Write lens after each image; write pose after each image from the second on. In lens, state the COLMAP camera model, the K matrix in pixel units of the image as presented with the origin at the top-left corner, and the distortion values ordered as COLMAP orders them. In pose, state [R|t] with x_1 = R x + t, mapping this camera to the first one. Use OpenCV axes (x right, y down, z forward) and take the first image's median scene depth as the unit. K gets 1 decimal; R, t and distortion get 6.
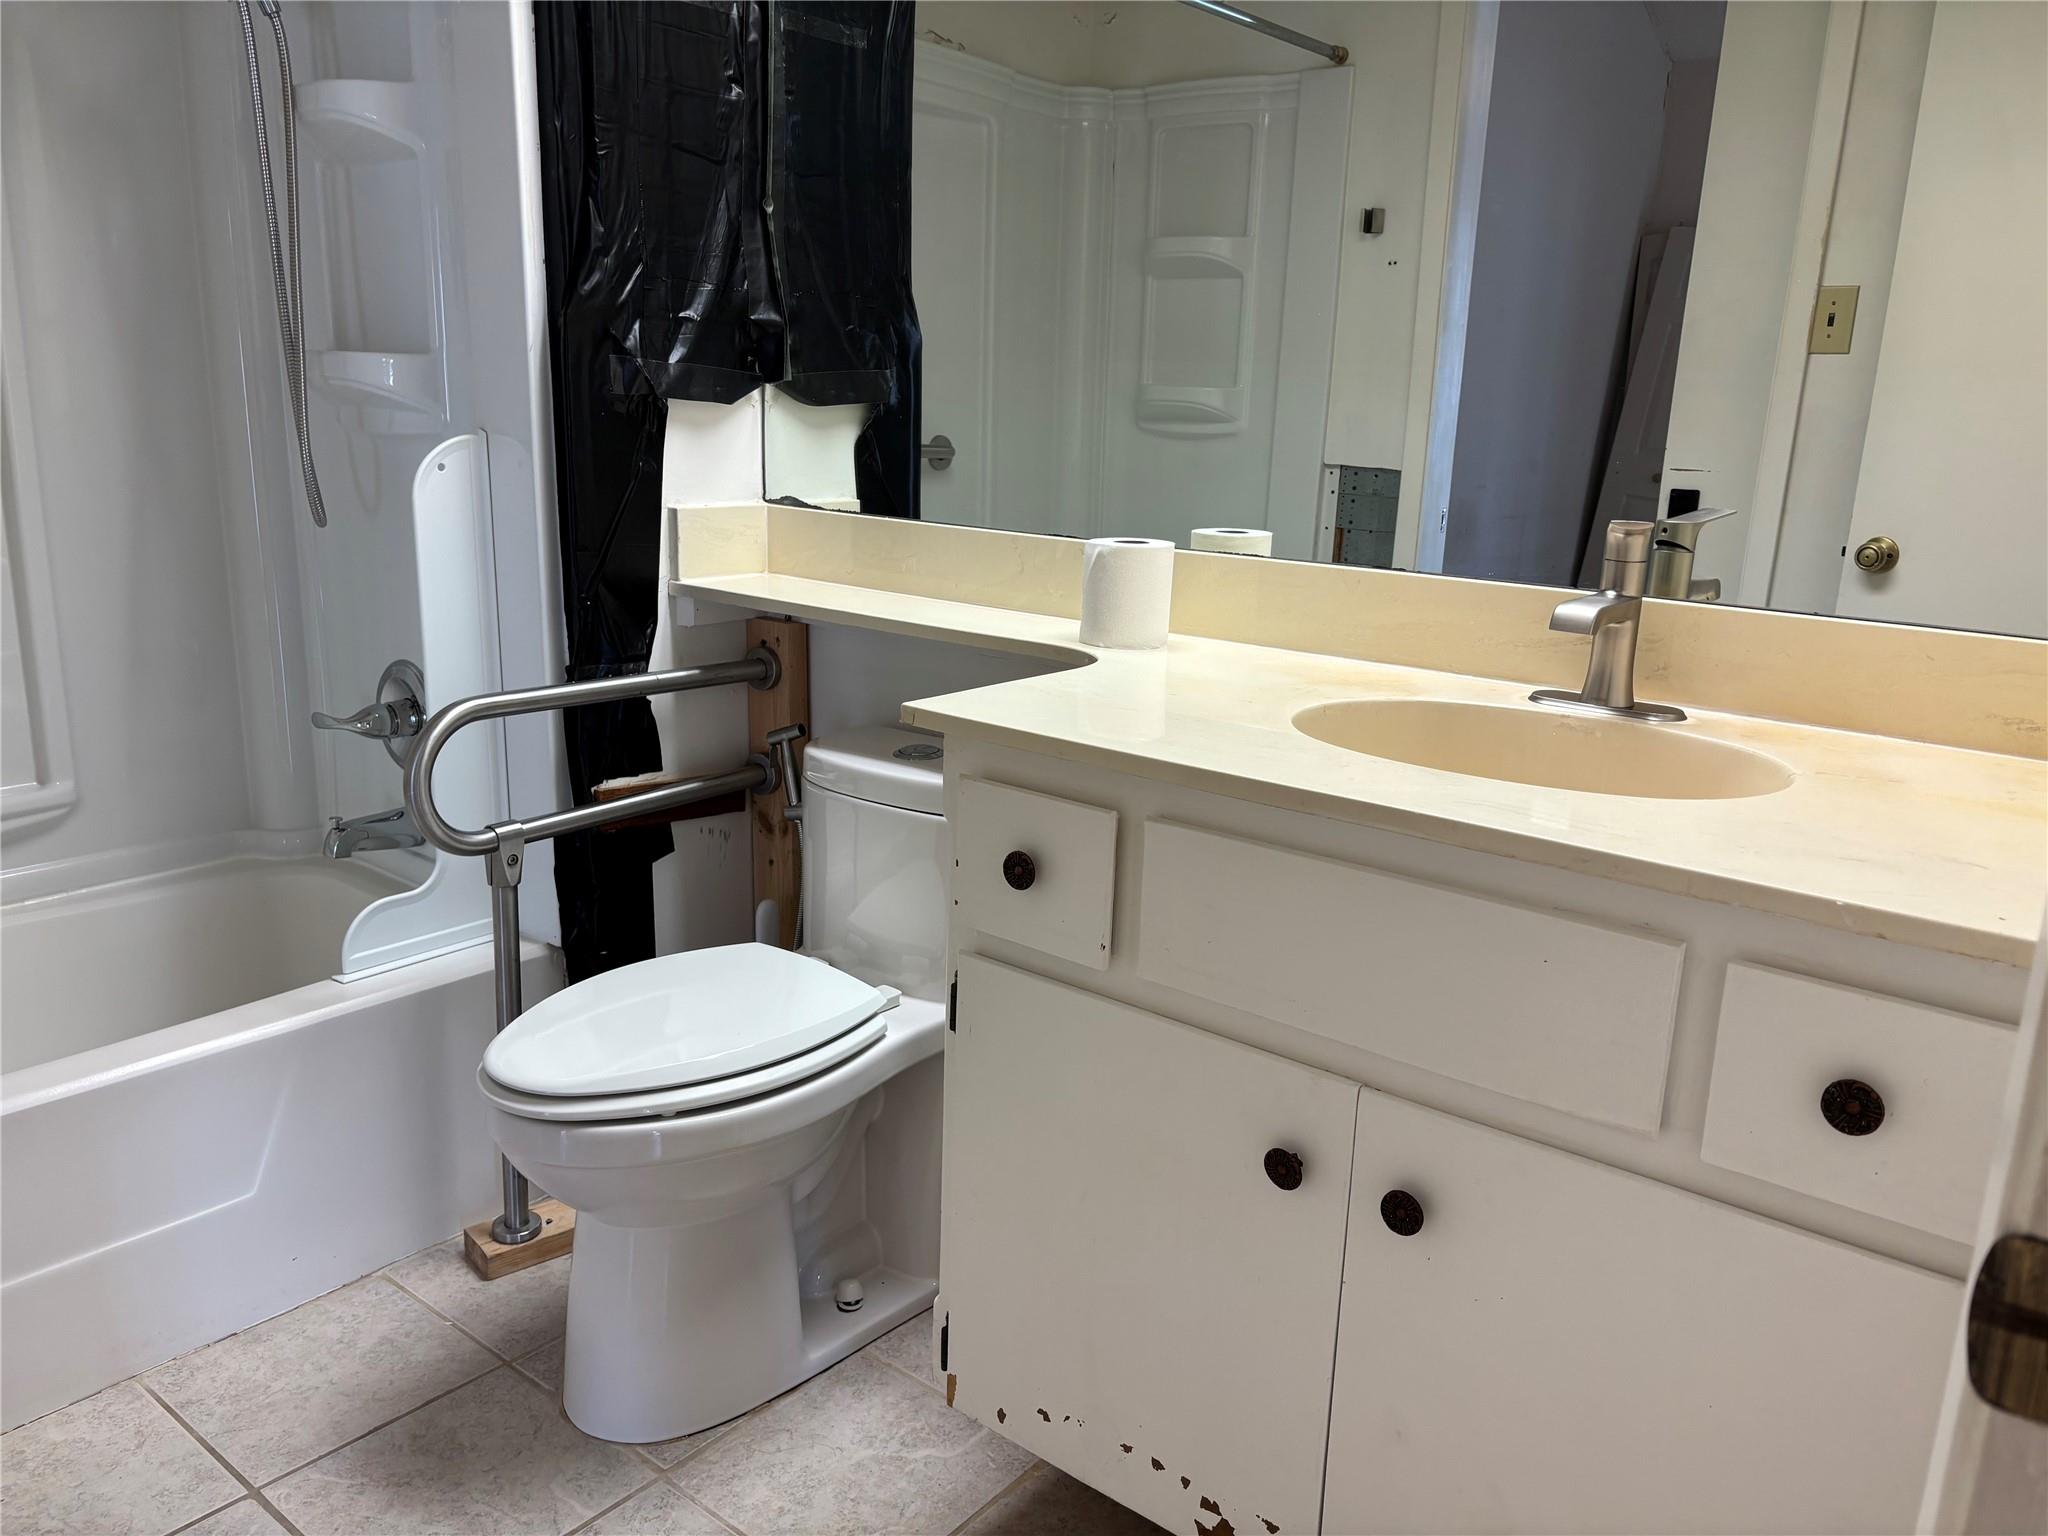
lens RADIAL K [[1546.7, 0, 1043.3], [0, 1546.7, 772.1], [0, 0, 1]] dist [0.052251, -0.062305]
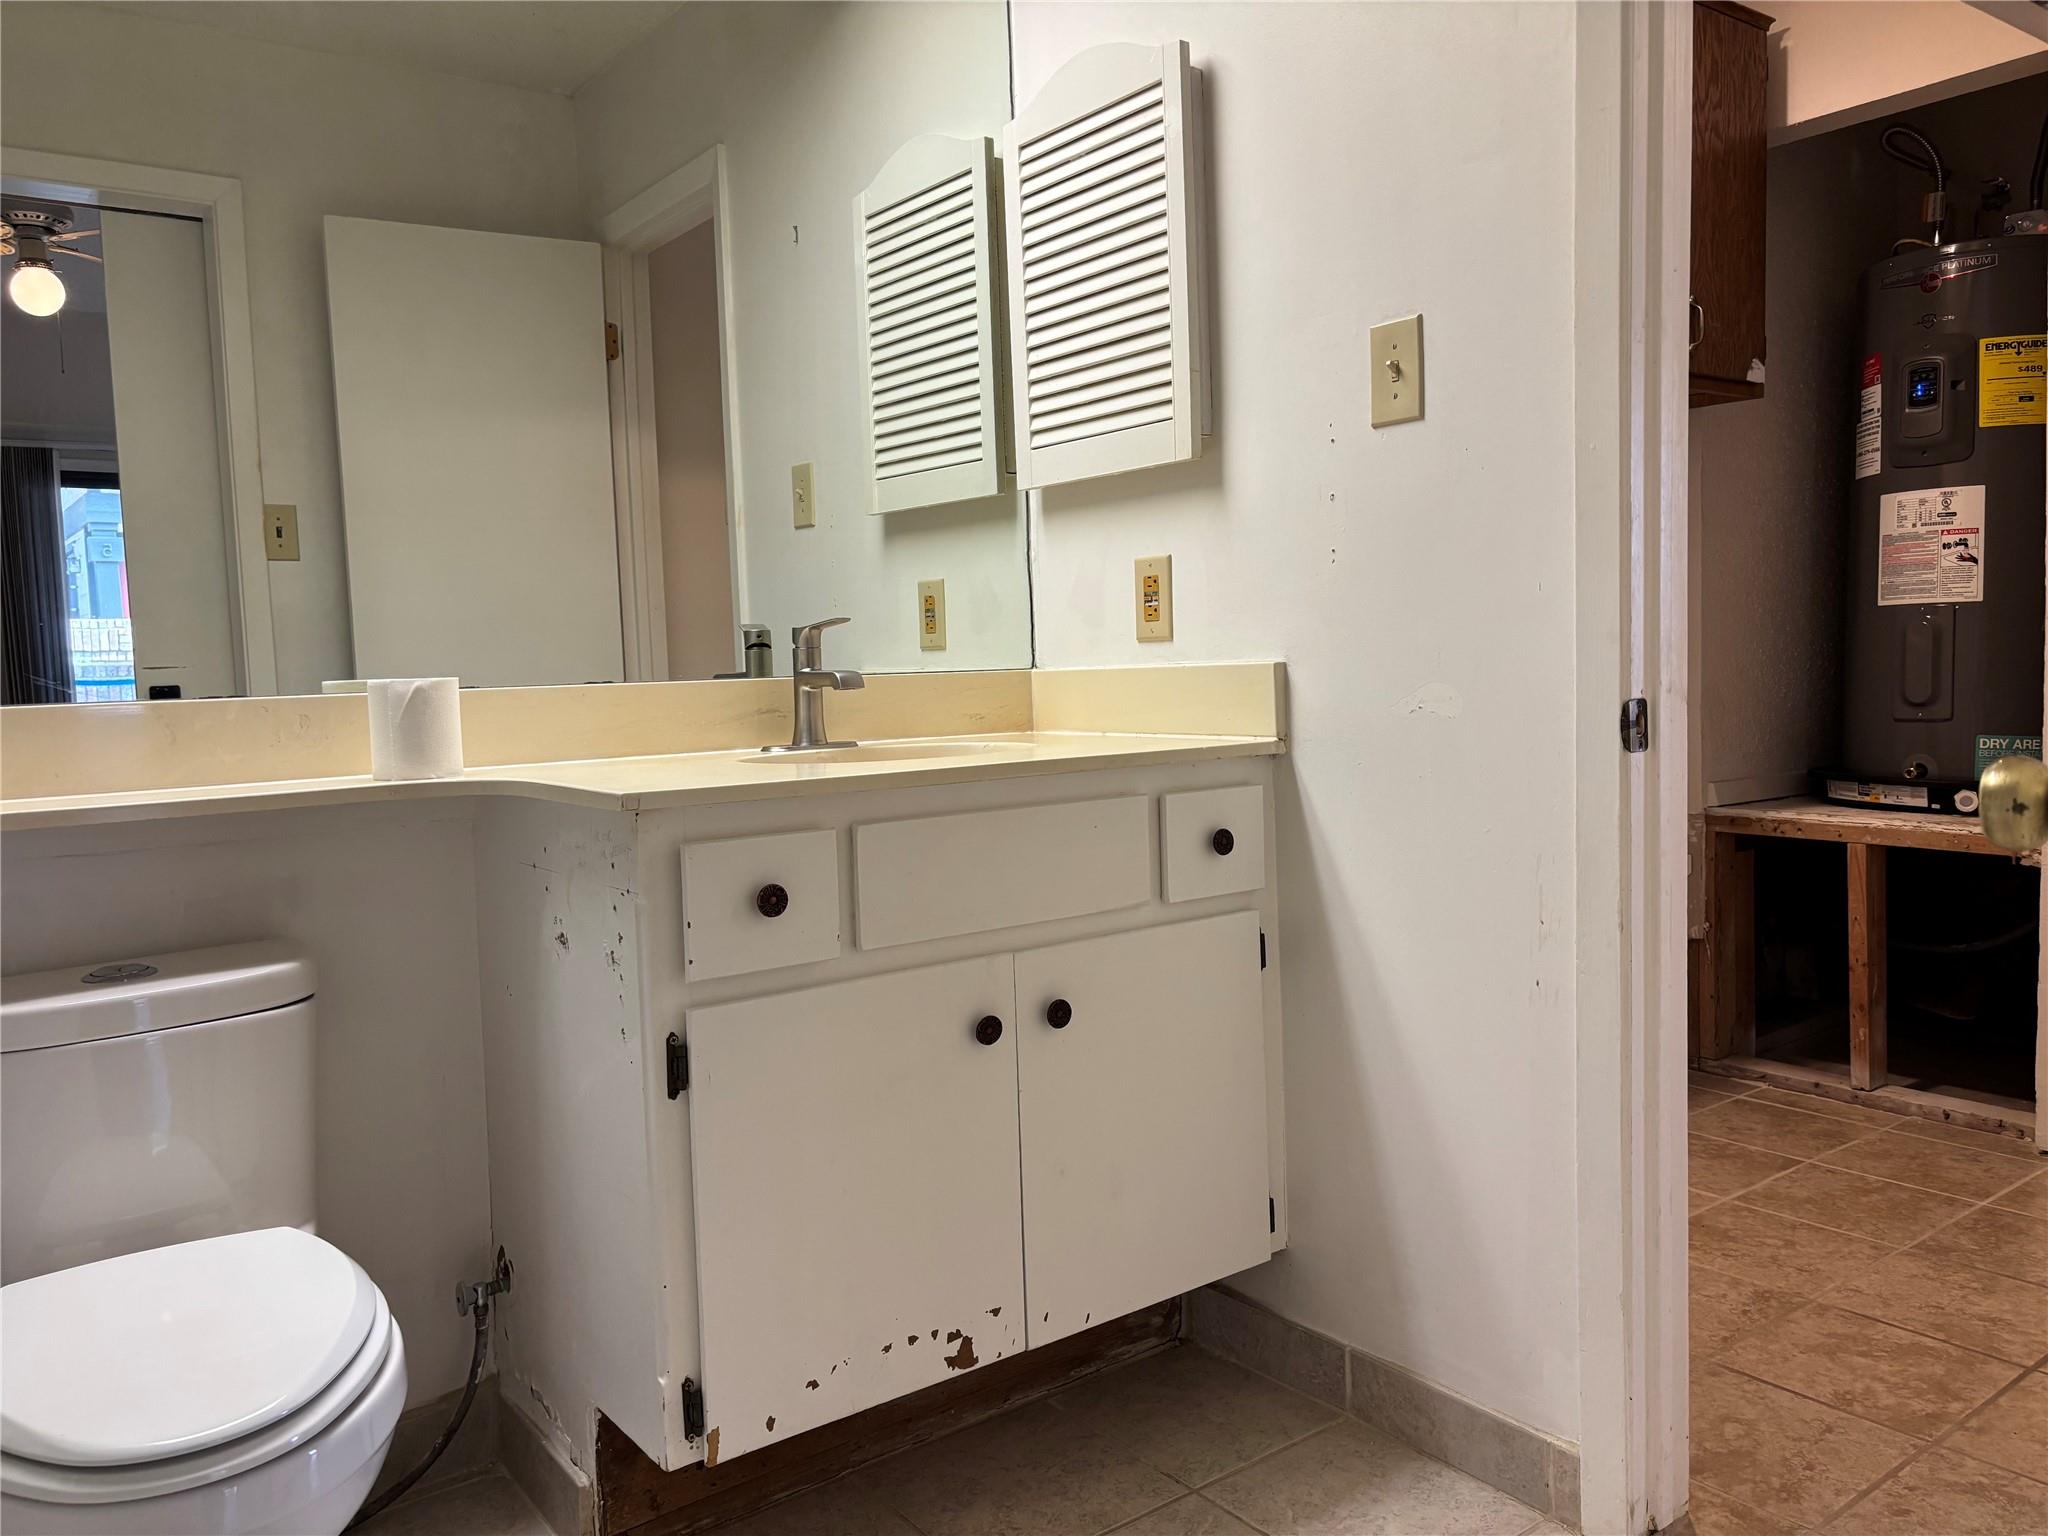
lens RADIAL K [[1540.2, 0, 1031.4], [0, 1540.2, 775.3], [0, 0, 1]] dist [0.099948, -0.136207]
pose [[0.238120, -0.112654, 0.964680, -0.719648], [0.280112, 0.959011, 0.042849, -0.015773], [-0.929966, 0.260015, 0.259915, 0.309150]]
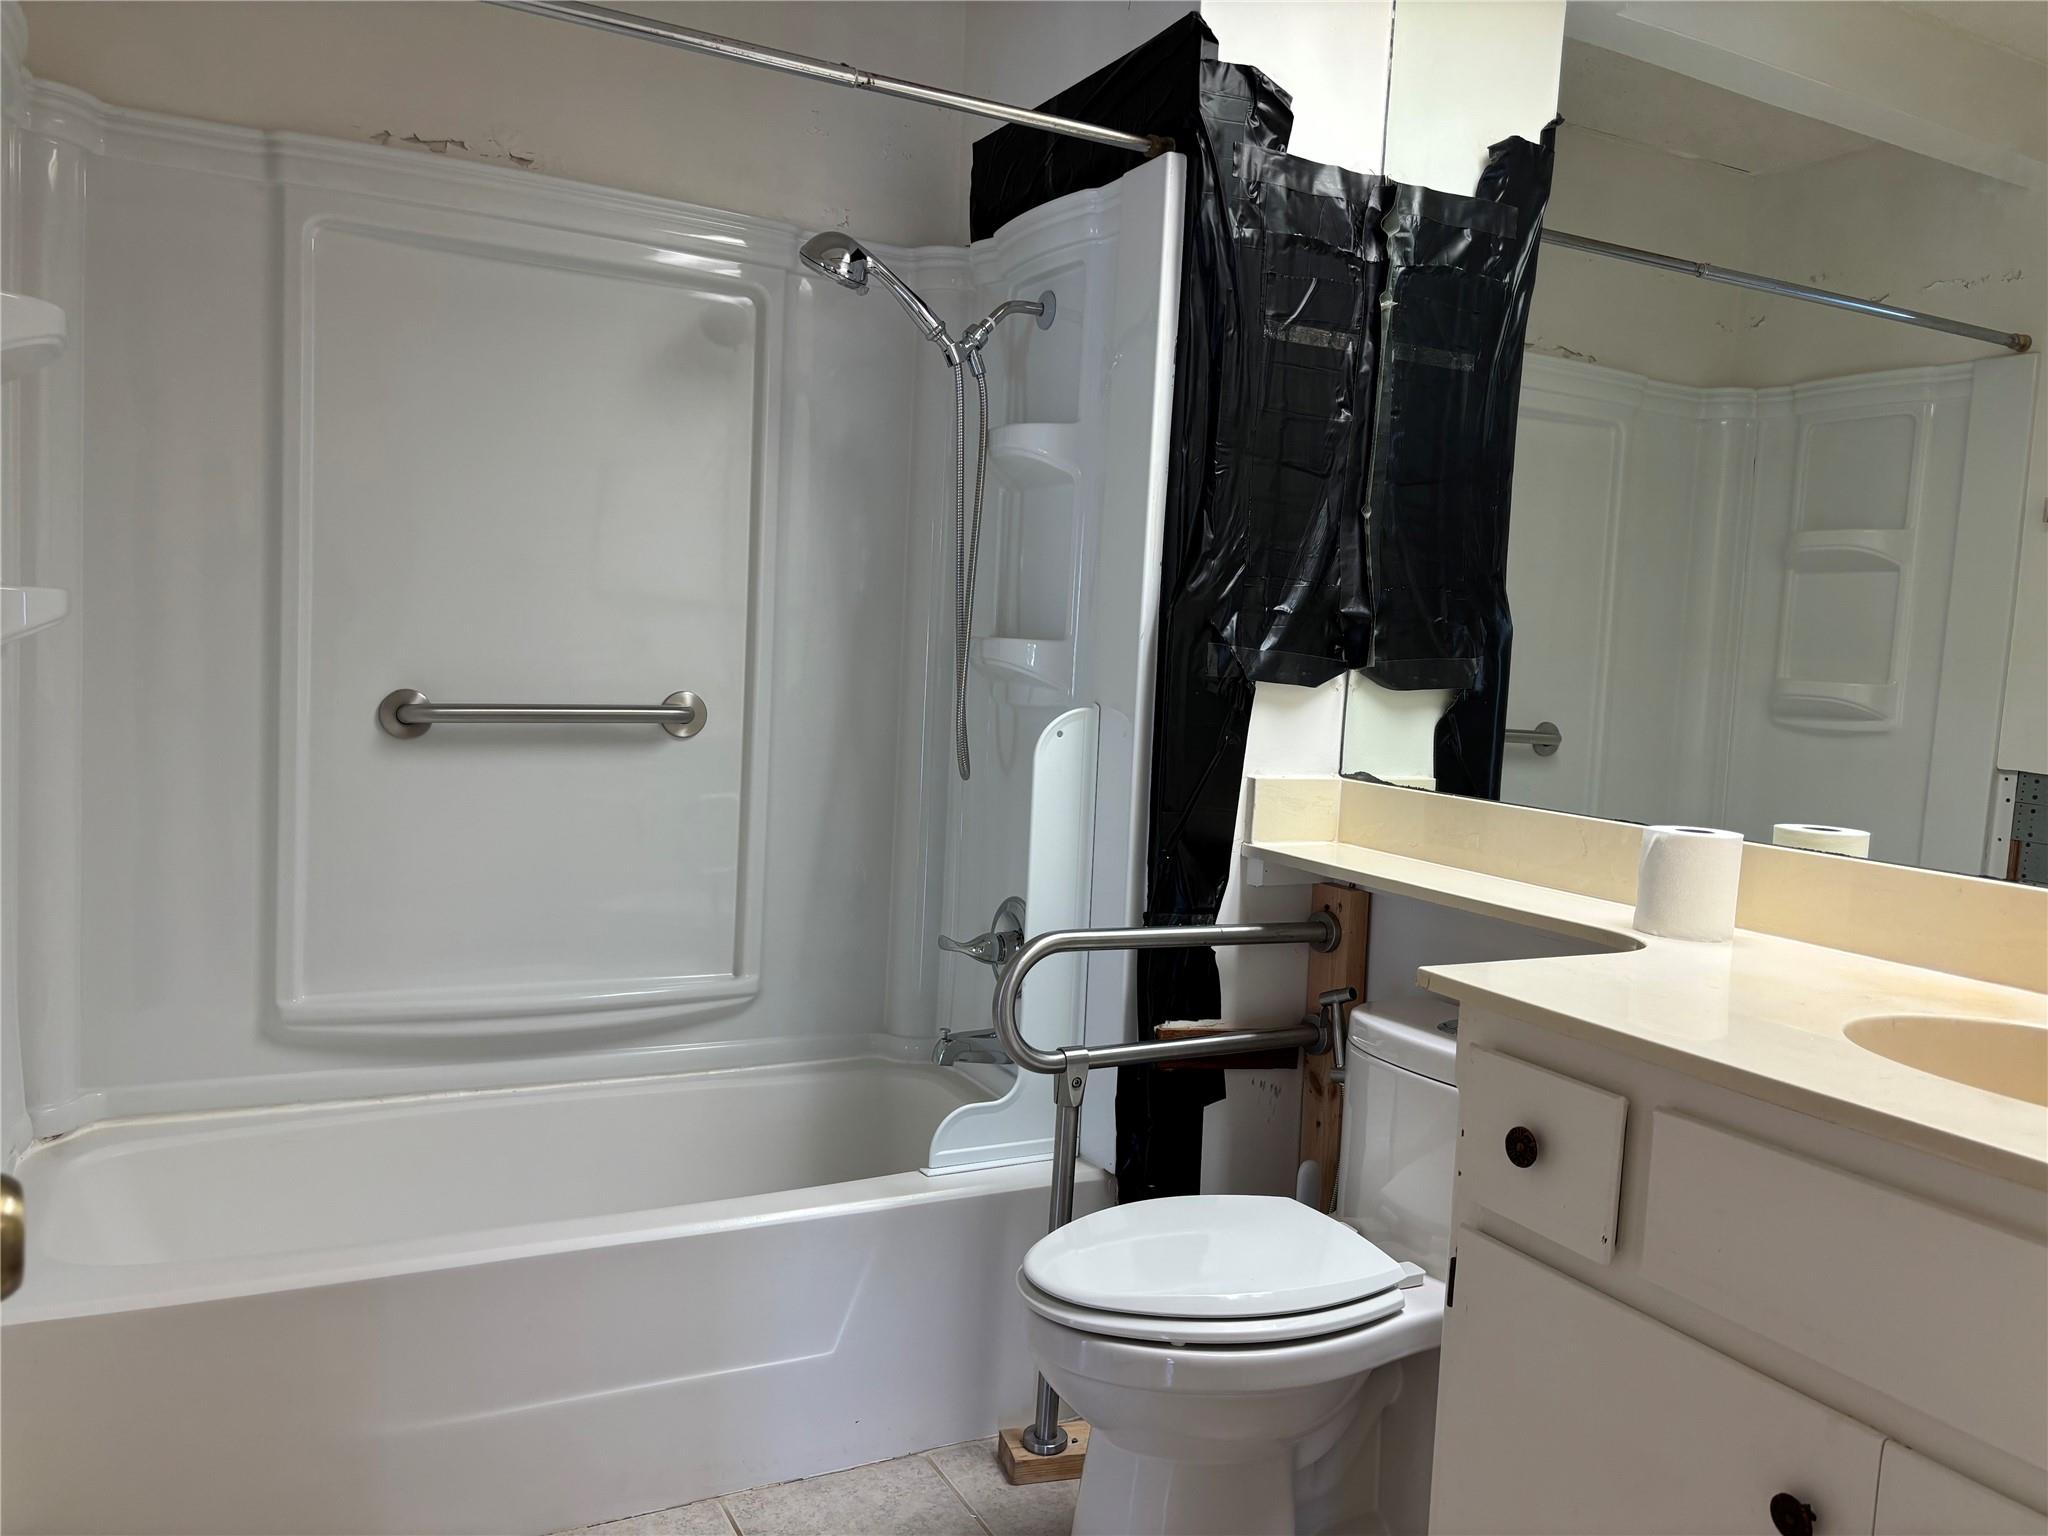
lens RADIAL K [[1540.2, 0, 1031.4], [0, 1540.2, 775.3], [0, 0, 1]] dist [0.099948, -0.136207]
pose [[0.914113, 0.047387, -0.402682, 0.056966], [-0.118458, 0.981028, -0.153463, 0.013712], [0.387770, 0.187983, 0.902384, -0.041814]]
